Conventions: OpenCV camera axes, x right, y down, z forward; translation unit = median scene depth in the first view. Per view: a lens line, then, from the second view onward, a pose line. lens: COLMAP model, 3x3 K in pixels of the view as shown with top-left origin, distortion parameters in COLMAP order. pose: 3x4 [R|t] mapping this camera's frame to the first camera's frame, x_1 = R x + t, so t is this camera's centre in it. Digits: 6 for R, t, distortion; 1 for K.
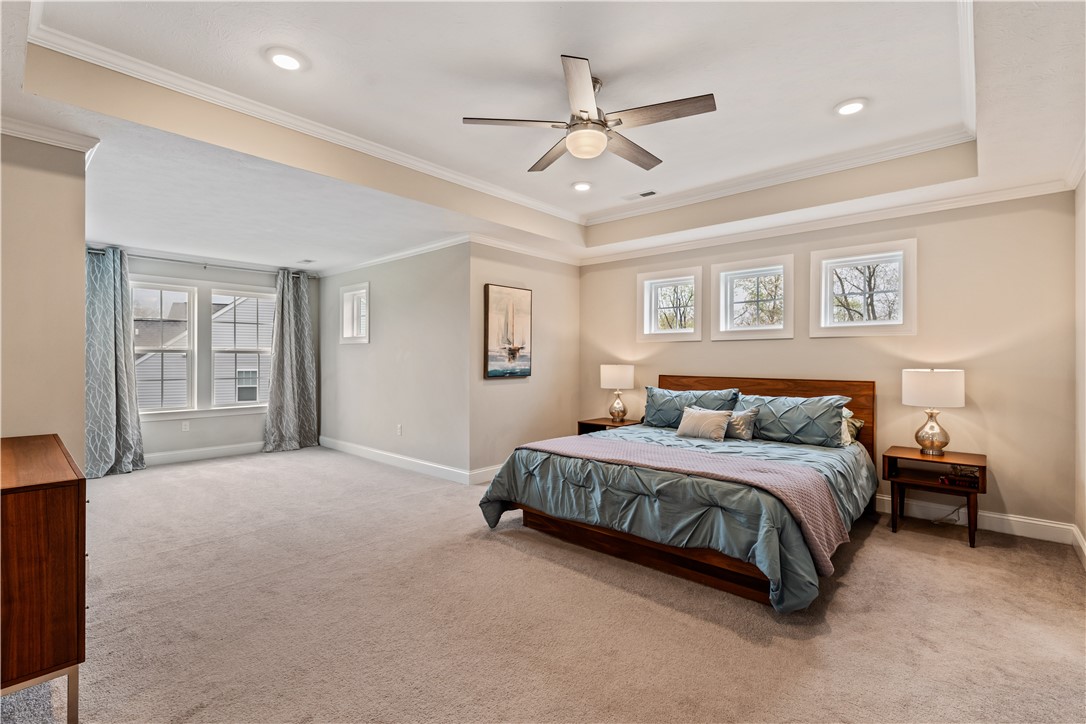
lens RADIAL K [[504.2, 0, 547.1], [0, 504.2, 358.2], [0, 0, 1]] dist [-0.000755, -0.000717]
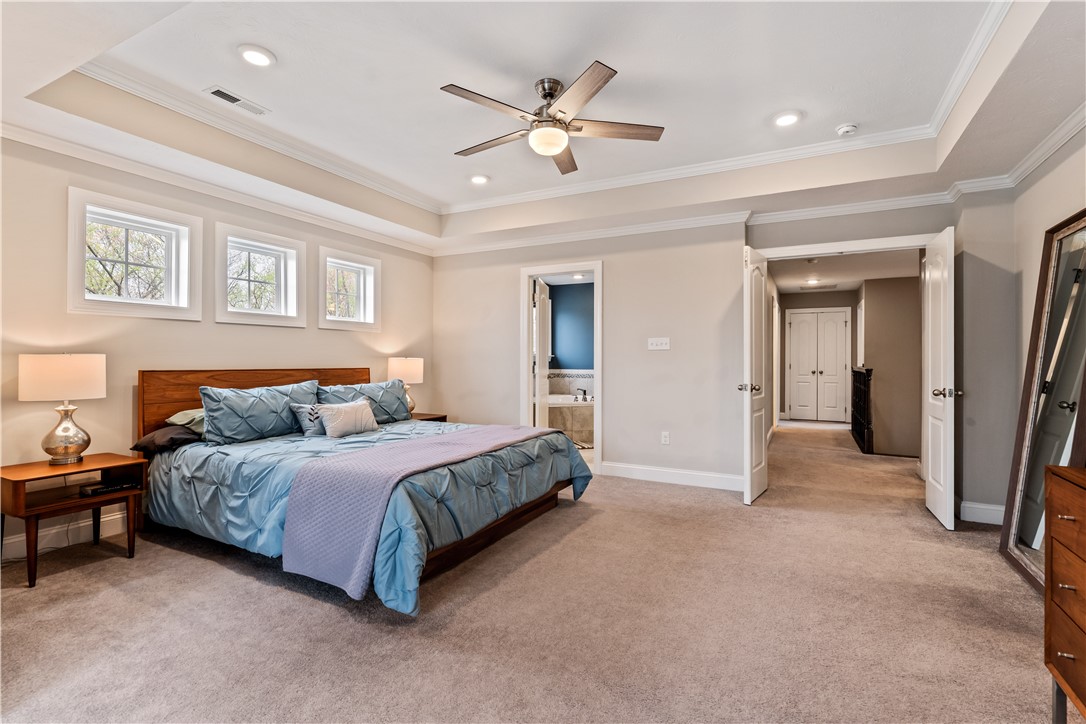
lens RADIAL K [[504.2, 0, 547.1], [0, 504.2, 358.2], [0, 0, 1]] dist [-0.000755, -0.000717]
pose [[-0.258139, -0.001289, 0.966107, -0.379005], [-0.004135, 0.999991, 0.000230, 0.011916], [-0.966099, -0.003935, -0.258142, 0.512905]]
